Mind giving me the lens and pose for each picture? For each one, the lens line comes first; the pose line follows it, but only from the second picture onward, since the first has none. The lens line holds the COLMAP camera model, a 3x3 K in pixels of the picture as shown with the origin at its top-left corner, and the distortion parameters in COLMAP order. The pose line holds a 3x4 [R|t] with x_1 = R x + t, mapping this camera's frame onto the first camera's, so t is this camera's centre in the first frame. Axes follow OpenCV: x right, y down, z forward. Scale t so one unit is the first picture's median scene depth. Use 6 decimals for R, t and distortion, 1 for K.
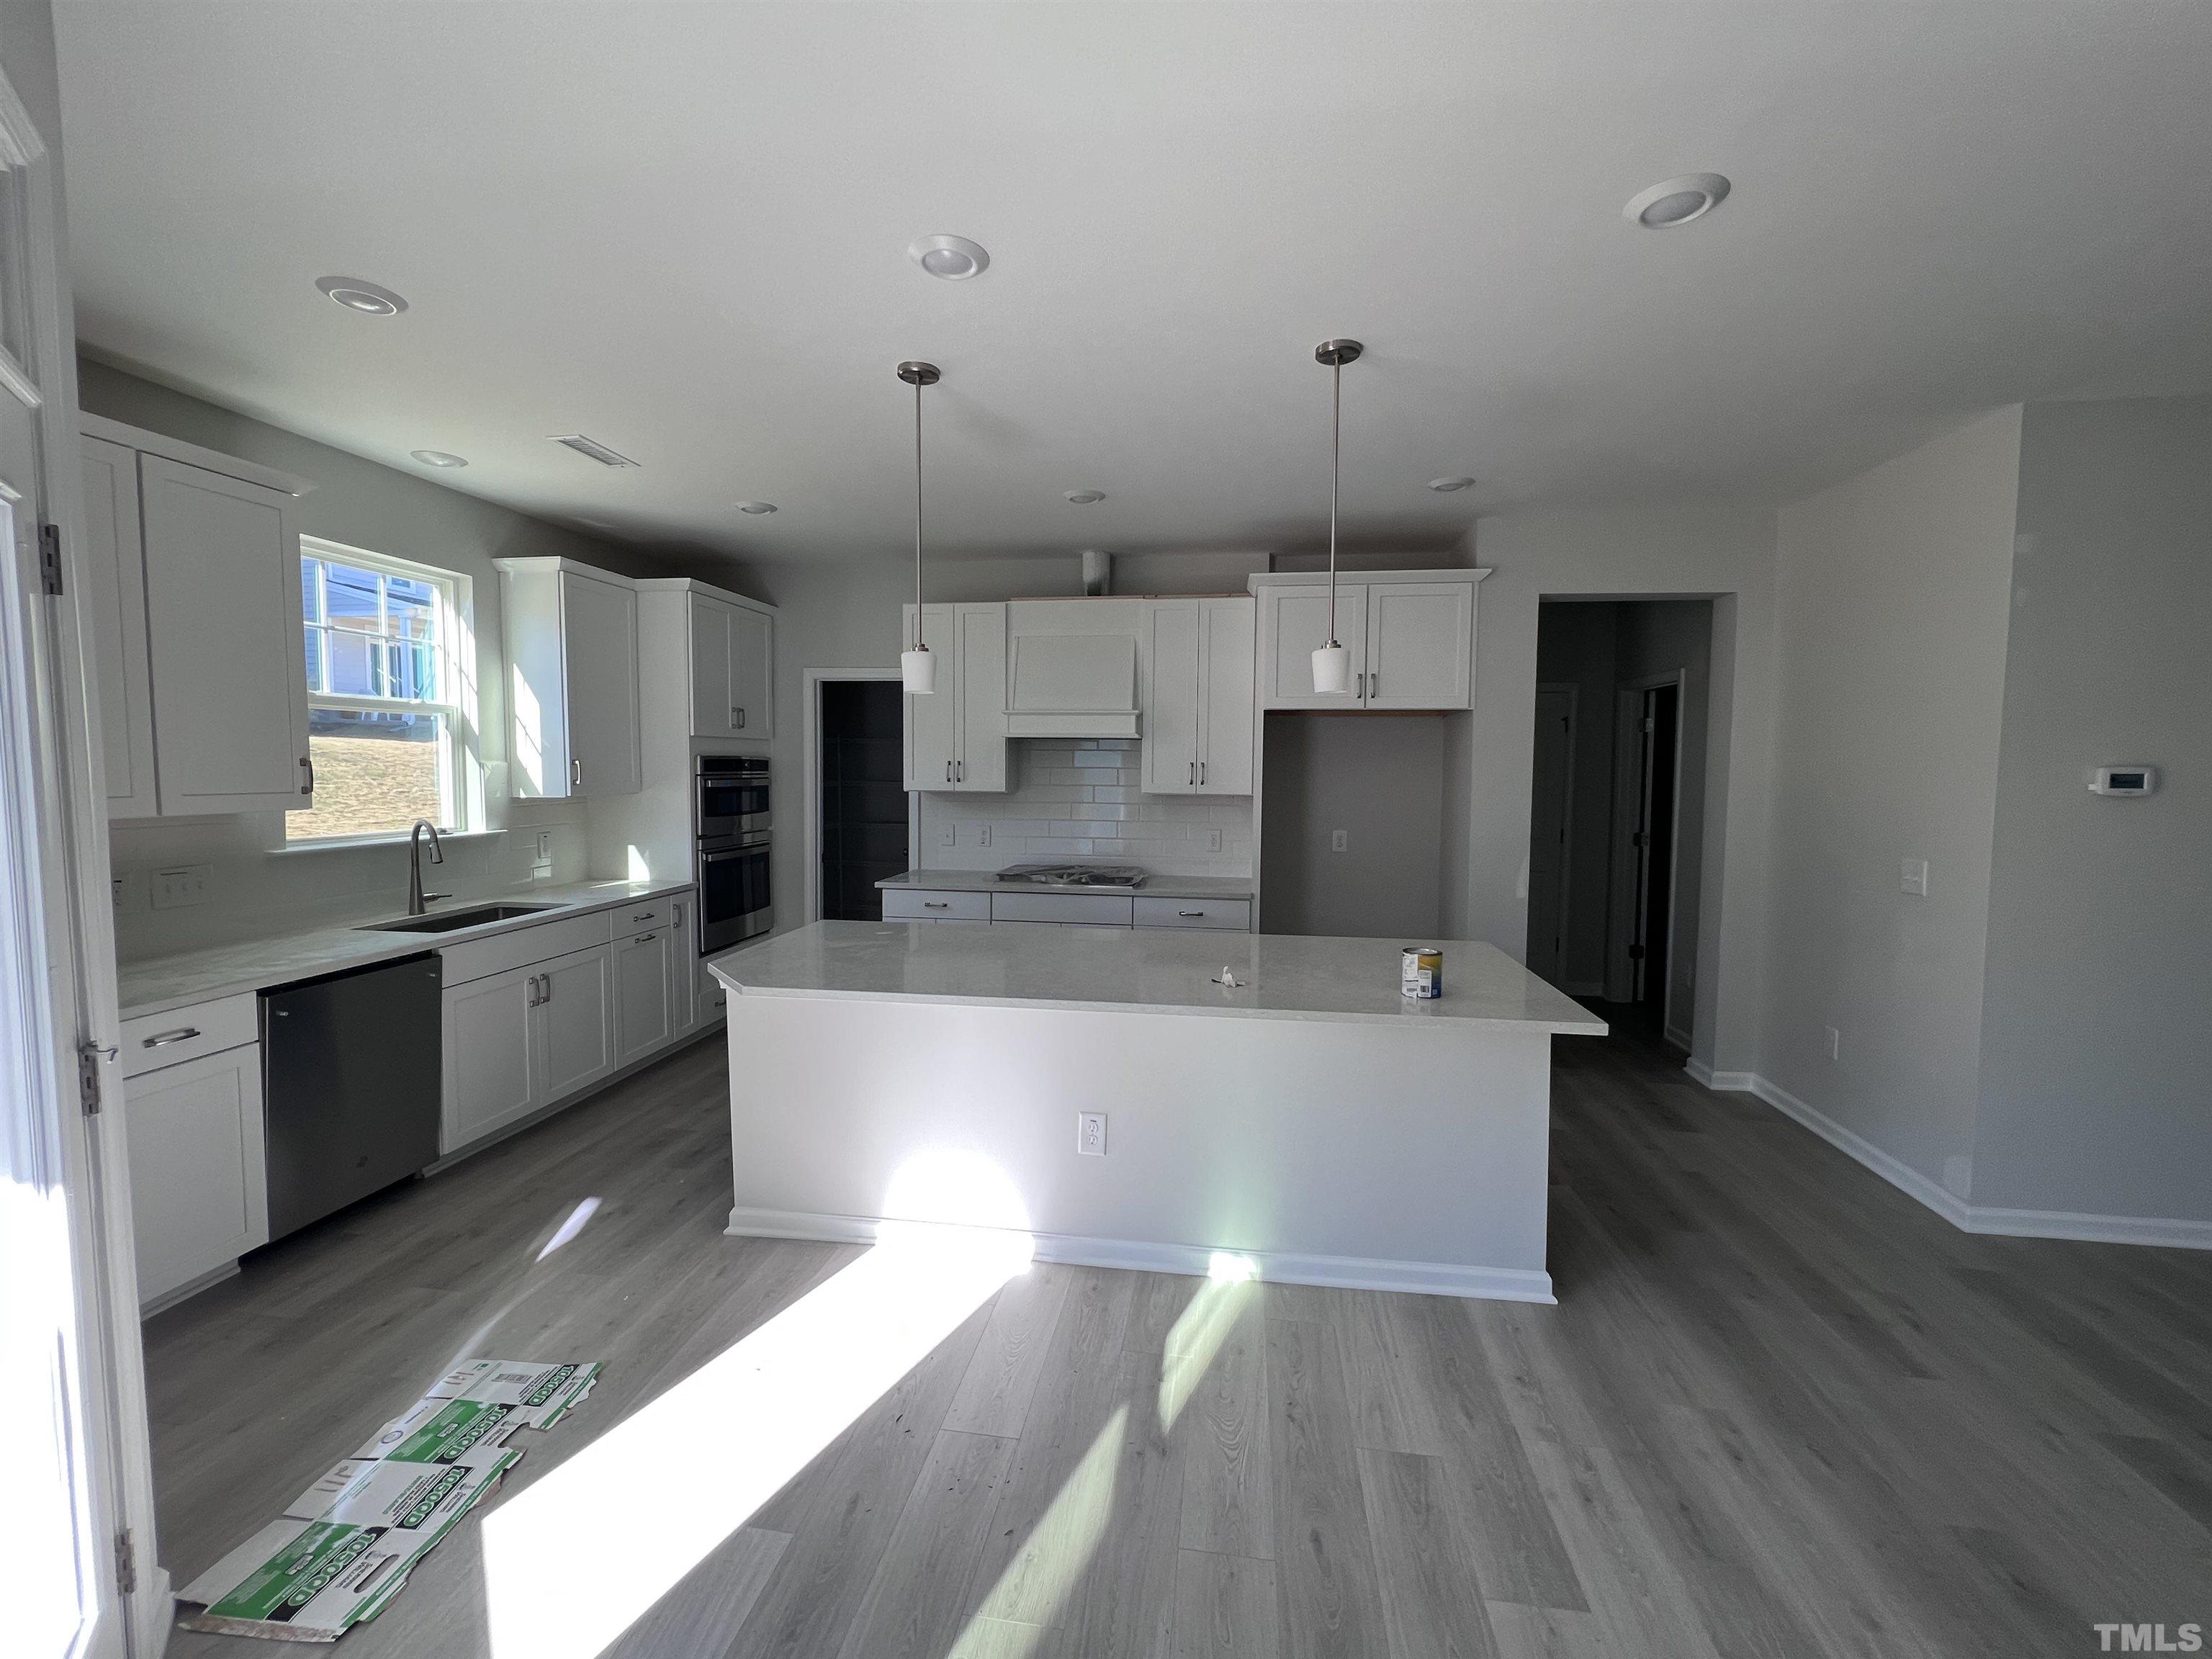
lens RADIAL K [[924.7, 0, 1111.1], [0, 924.7, 817.7], [0, 0, 1]] dist [0.003498, 0.000746]
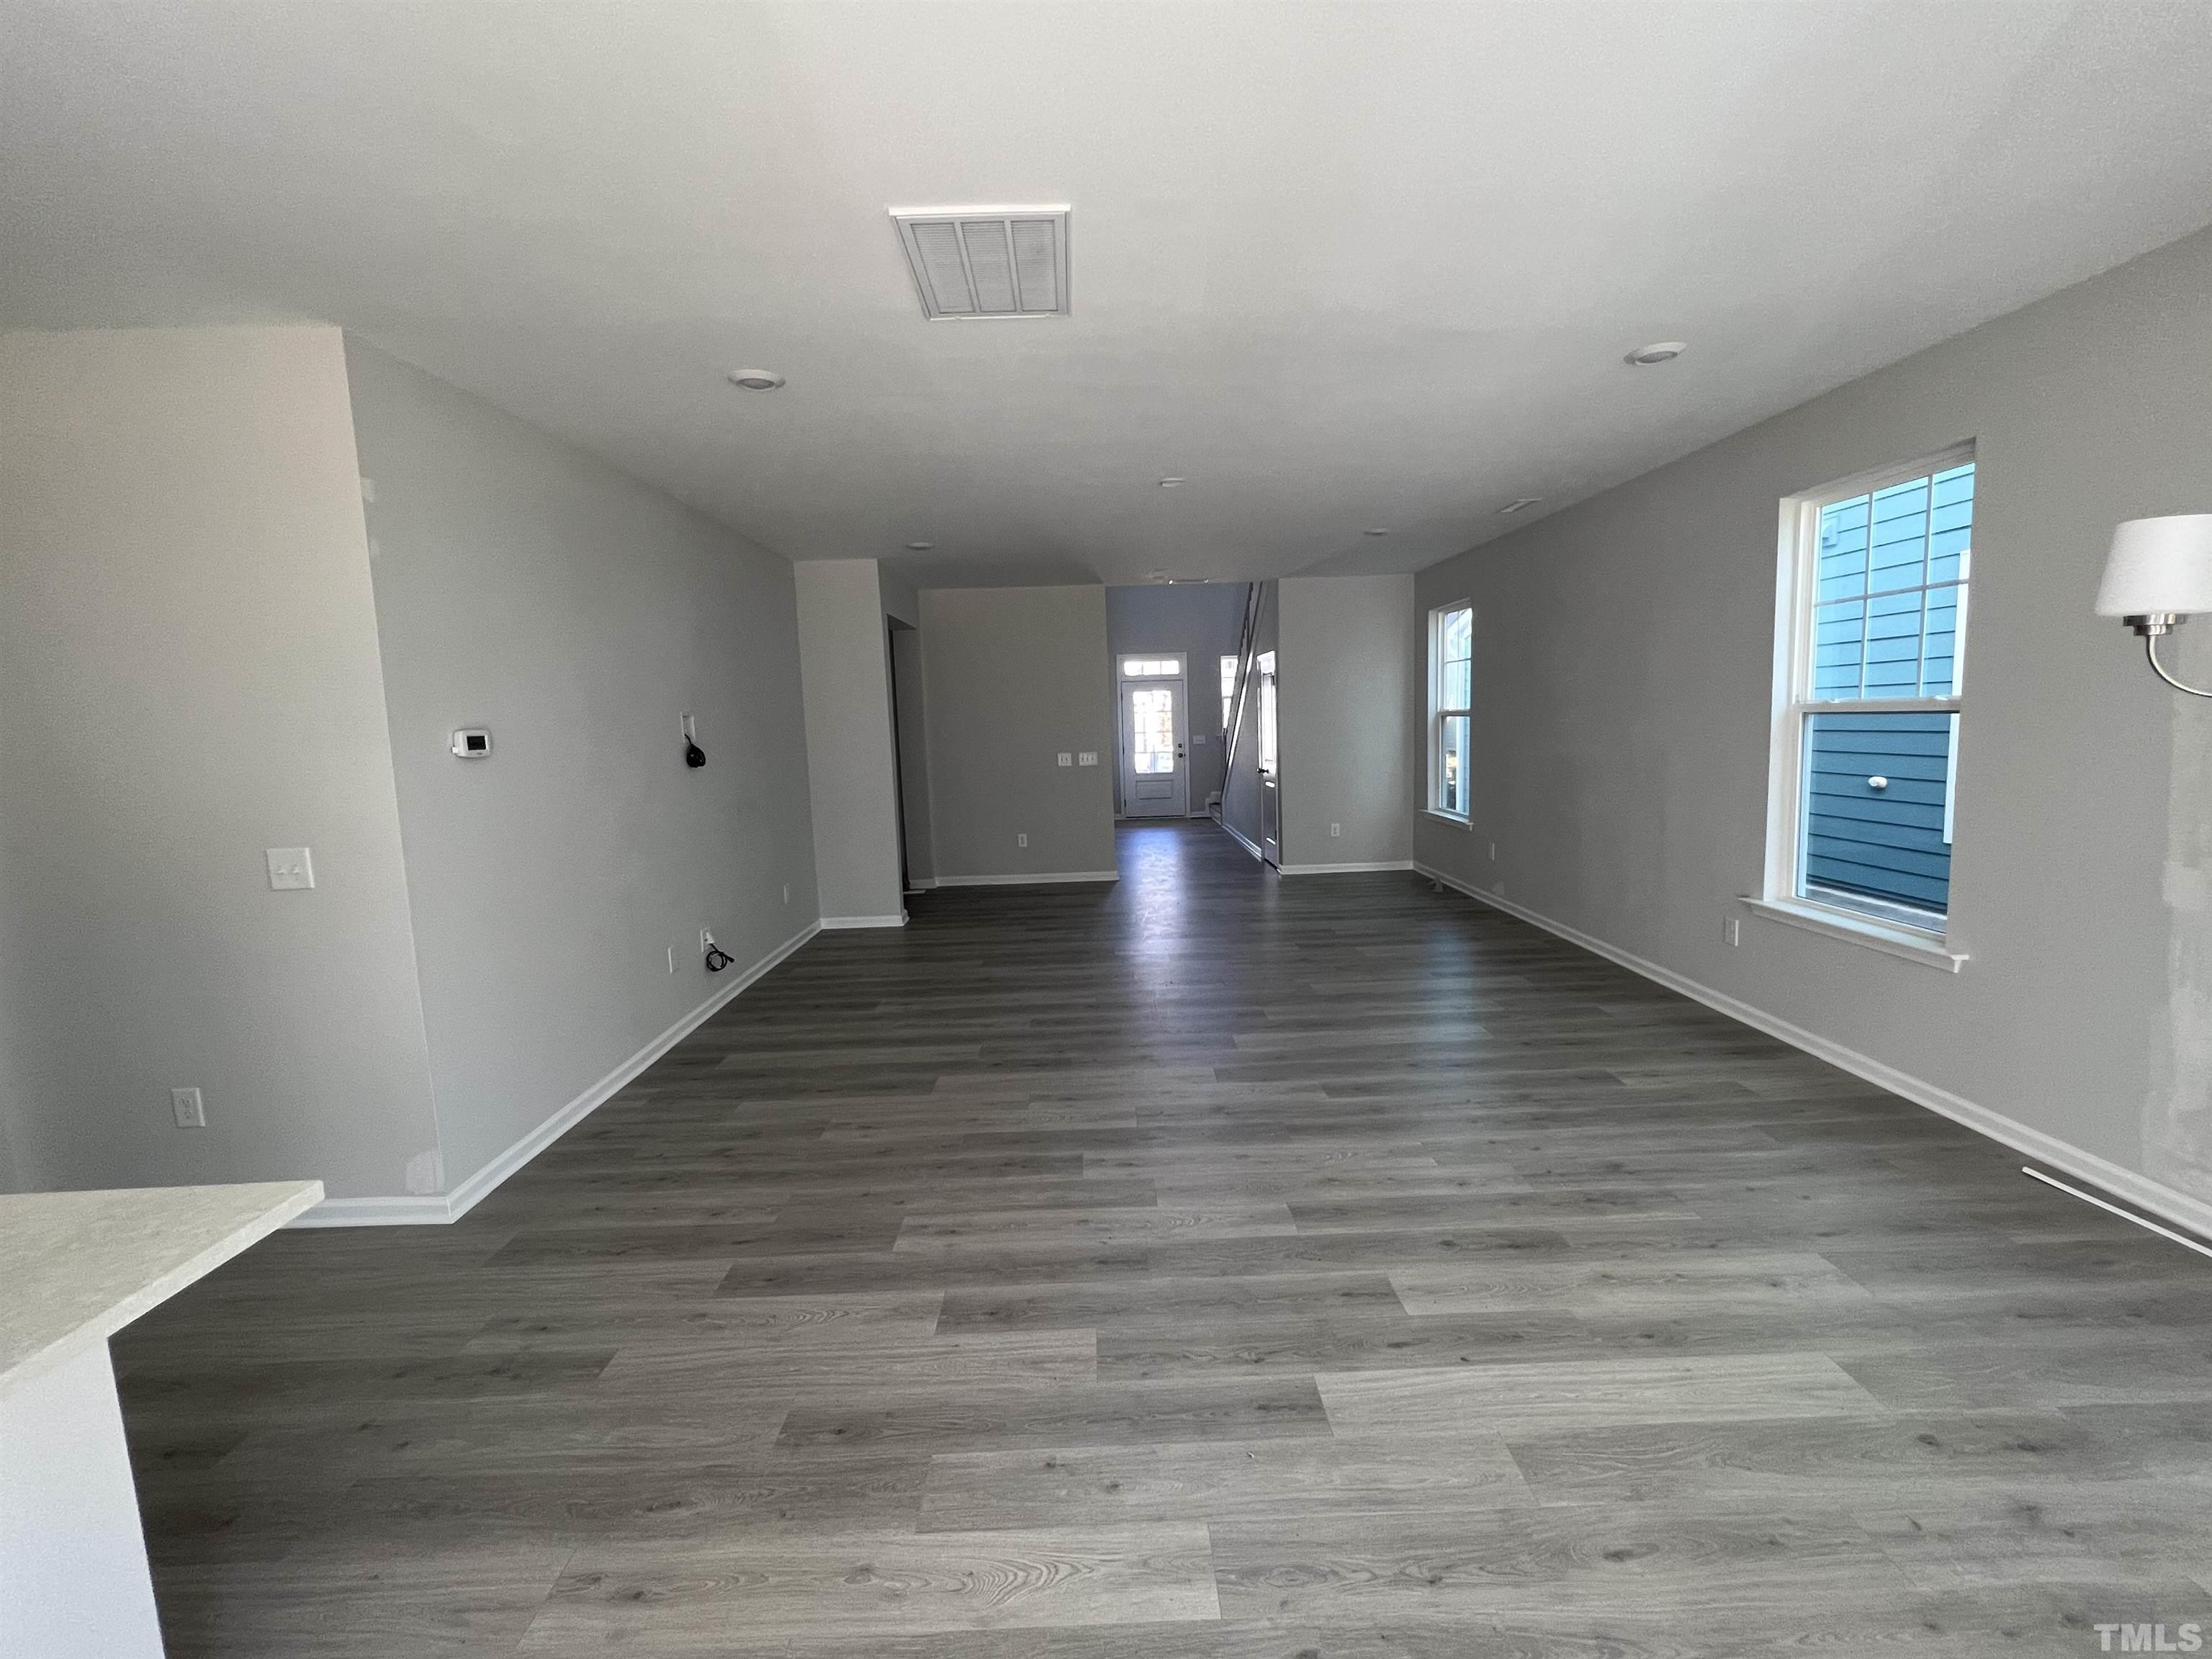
lens RADIAL K [[924.7, 0, 1101.1], [0, 924.7, 814.5], [0, 0, 1]] dist [0.003498, 0.000746]
pose [[-0.147961, -0.111765, 0.982658, -0.064178], [0.091022, 0.987838, 0.126060, -0.026318], [-0.984796, 0.108096, -0.135988, 0.436704]]
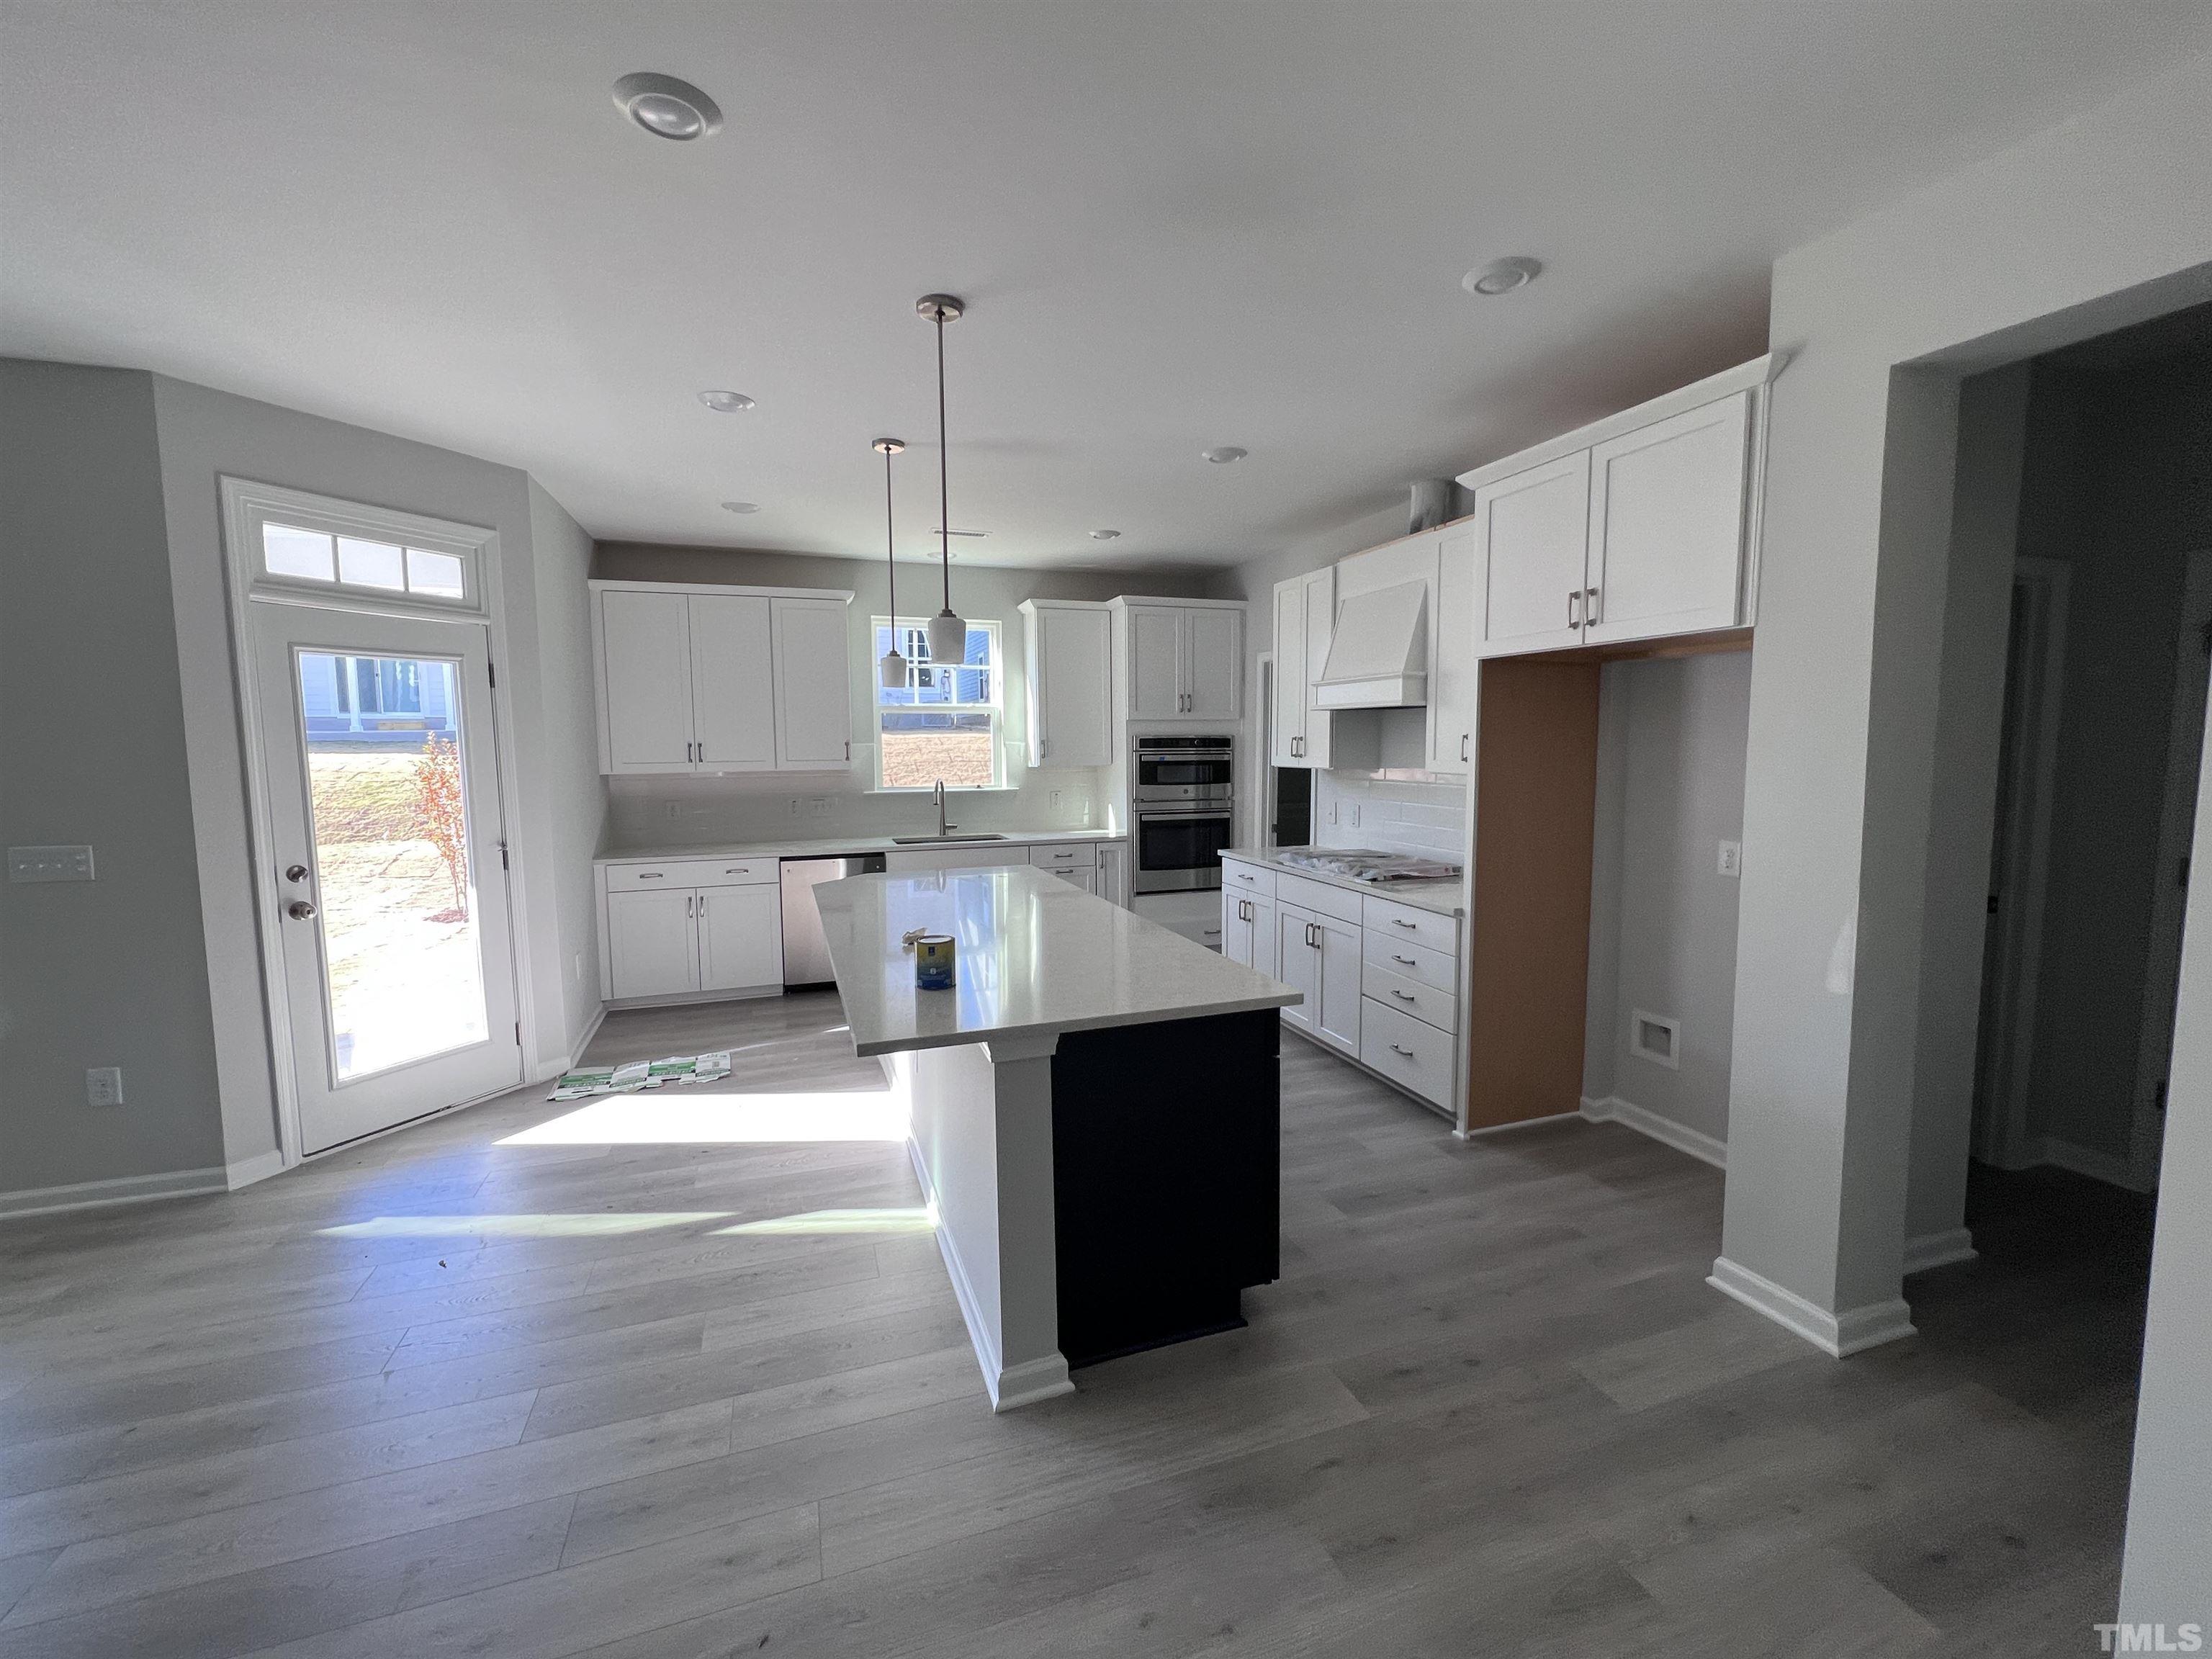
lens RADIAL K [[924.7, 0, 1096.7], [0, 924.7, 822.2], [0, 0, 1]] dist [0.003498, 0.000746]
pose [[0.454627, 0.066224, -0.888217, 1.045235], [-0.039347, 0.997752, 0.054252, -0.025799], [0.889813, 0.010284, 0.456210, 0.617886]]
